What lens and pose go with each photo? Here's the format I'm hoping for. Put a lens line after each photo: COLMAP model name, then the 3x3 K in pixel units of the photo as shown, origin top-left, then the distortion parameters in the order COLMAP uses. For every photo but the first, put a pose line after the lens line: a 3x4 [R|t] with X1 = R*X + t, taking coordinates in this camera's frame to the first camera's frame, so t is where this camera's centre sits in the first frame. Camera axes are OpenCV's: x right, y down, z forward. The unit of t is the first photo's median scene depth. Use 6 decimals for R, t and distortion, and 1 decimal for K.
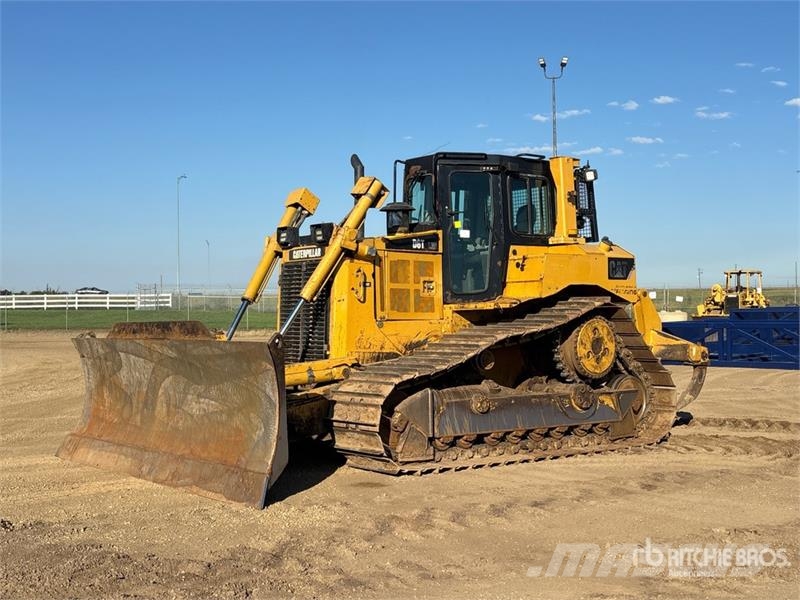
lens RADIAL K [[1037.0, 0, 390.2], [0, 1037.0, 299.3], [0, 0, 1]] dist [0.108042, -0.048842]
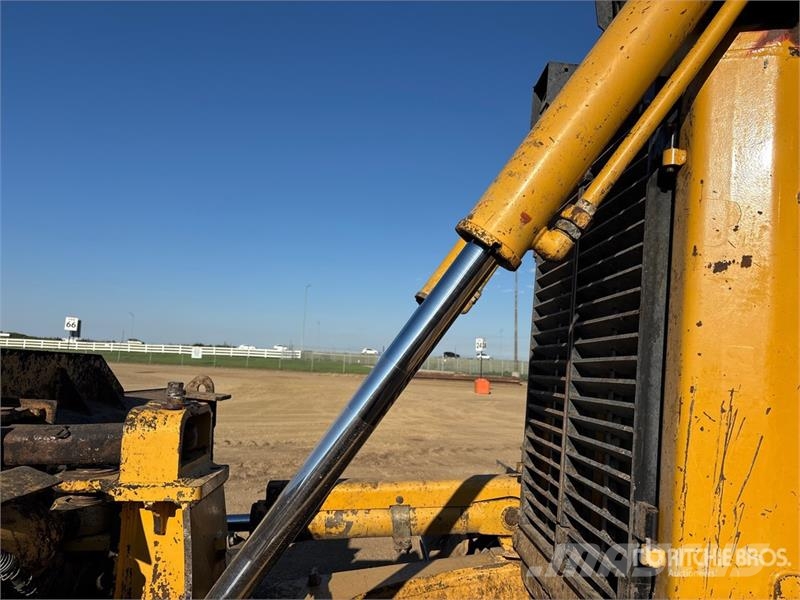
lens RADIAL K [[602.0, 0, 402.2], [0, 602.0, 302.3], [0, 0, 1]] dist [0.075537, -0.095072]
pose [[0.812136, -0.017064, -0.583218, -0.030213], [-0.041854, 0.995293, -0.087403, 0.017479], [0.581965, 0.095393, 0.807600, 0.826870]]
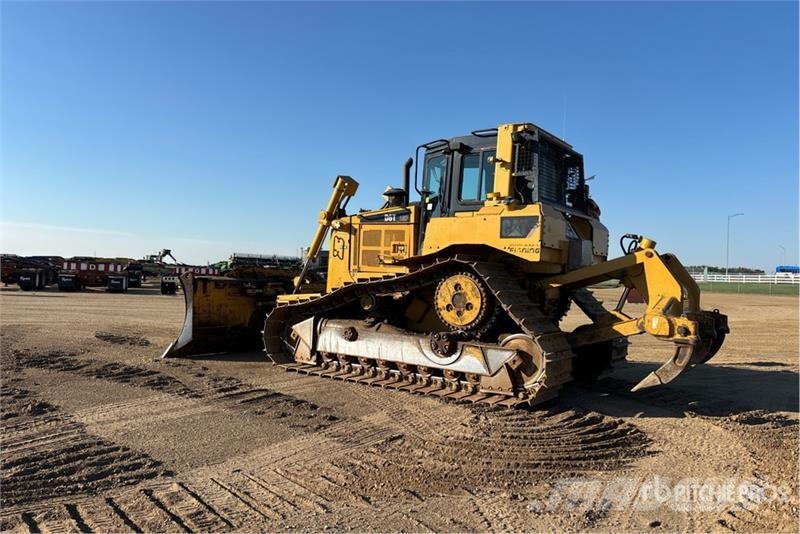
lens RADIAL K [[608.9, 0, 410.7], [0, 608.9, 269.5], [0, 0, 1]] dist [0.061115, 0.002171]
pose [[0.294020, 0.008806, -0.955759, 0.811214], [-0.023151, 0.999730, 0.002089, 0.013261], [0.955519, 0.021512, 0.294144, 0.790548]]
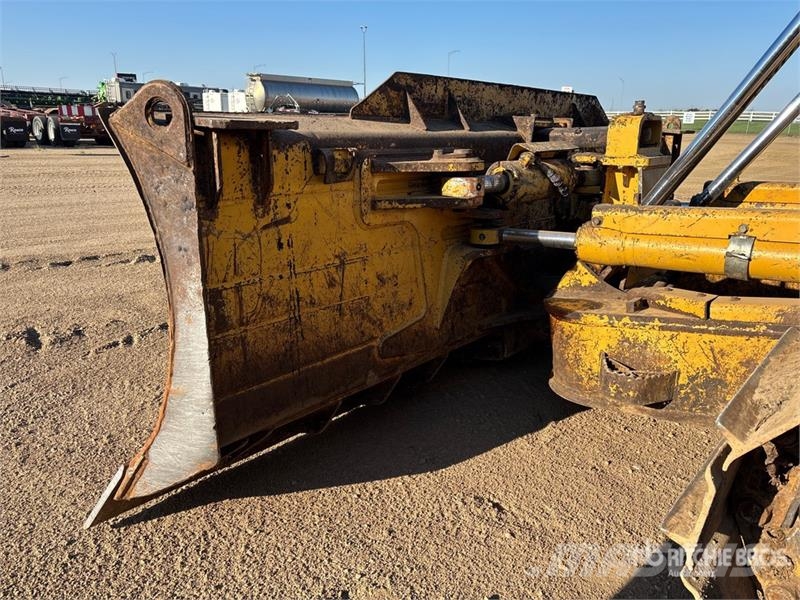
lens RADIAL K [[605.6, 0, 398.1], [0, 605.6, 302.7], [0, 0, 1]] dist [0.025198, -0.004528]
pose [[0.194722, 0.296396, -0.935004, 0.070518], [-0.003459, 0.953453, 0.301523, 0.029847], [0.980852, -0.055479, 0.186683, 0.771810]]
